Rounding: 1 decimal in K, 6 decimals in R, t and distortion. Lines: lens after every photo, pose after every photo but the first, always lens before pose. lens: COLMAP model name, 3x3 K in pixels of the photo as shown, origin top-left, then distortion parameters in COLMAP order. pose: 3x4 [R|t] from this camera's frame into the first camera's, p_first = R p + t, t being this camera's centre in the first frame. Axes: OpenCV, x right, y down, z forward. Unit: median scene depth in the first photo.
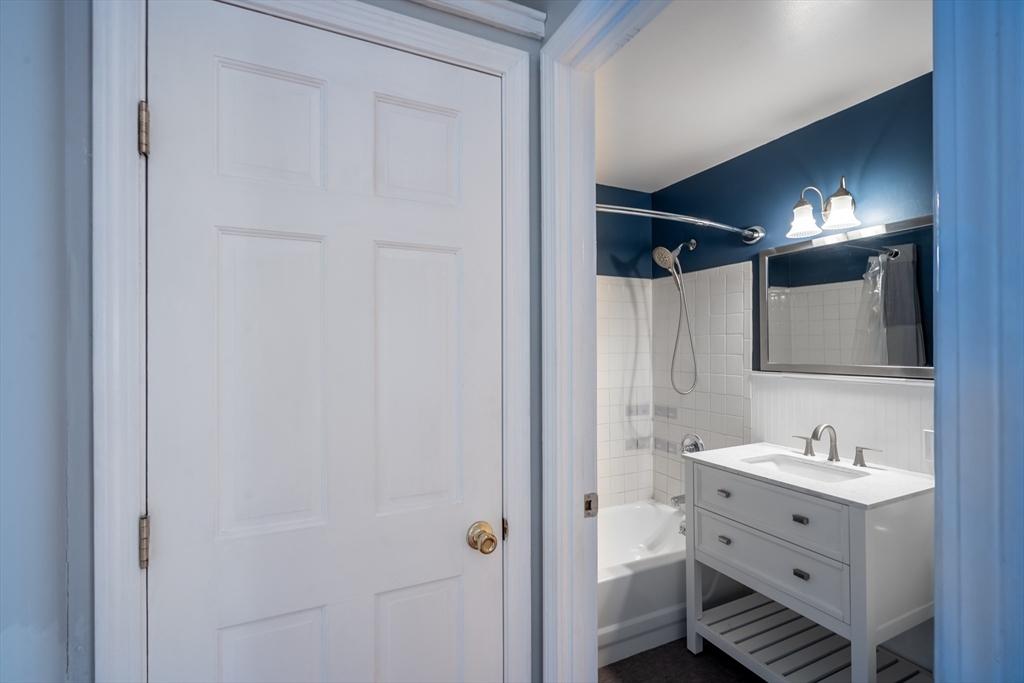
lens RADIAL K [[462.1, 0, 510.7], [0, 462.1, 346.2], [0, 0, 1]] dist [-0.006857, 0.002306]
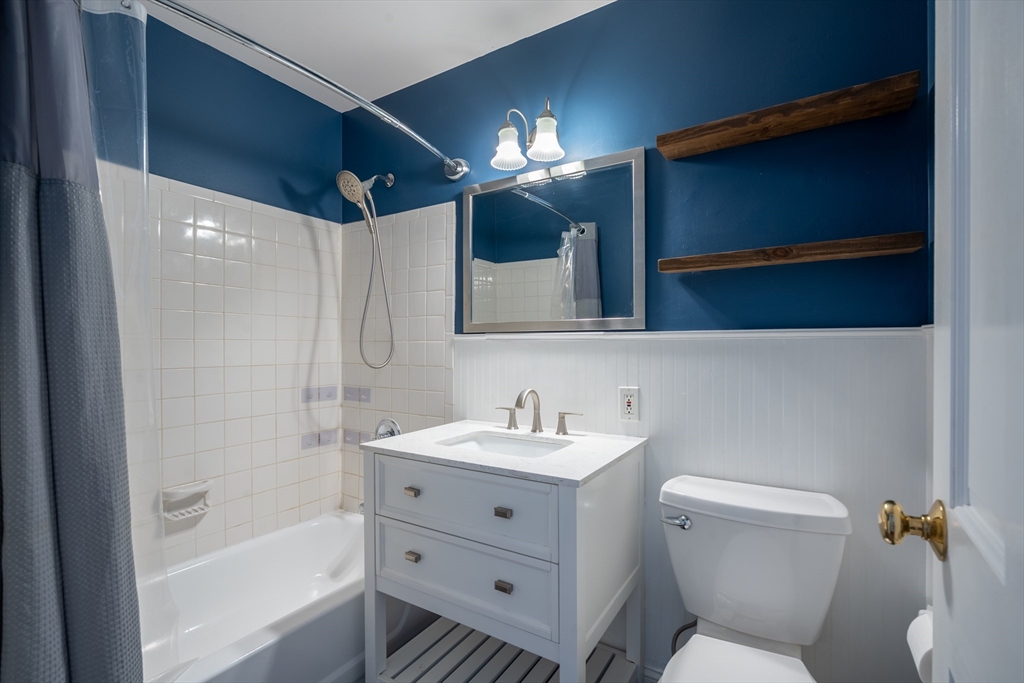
lens RADIAL K [[462.1, 0, 510.7], [0, 462.1, 346.2], [0, 0, 1]] dist [-0.006857, 0.002306]
pose [[0.839764, 0.006419, 0.542914, 0.161422], [-0.006264, 0.999978, -0.002135, 0.076180], [-0.542916, -0.001608, 0.839785, 0.255014]]
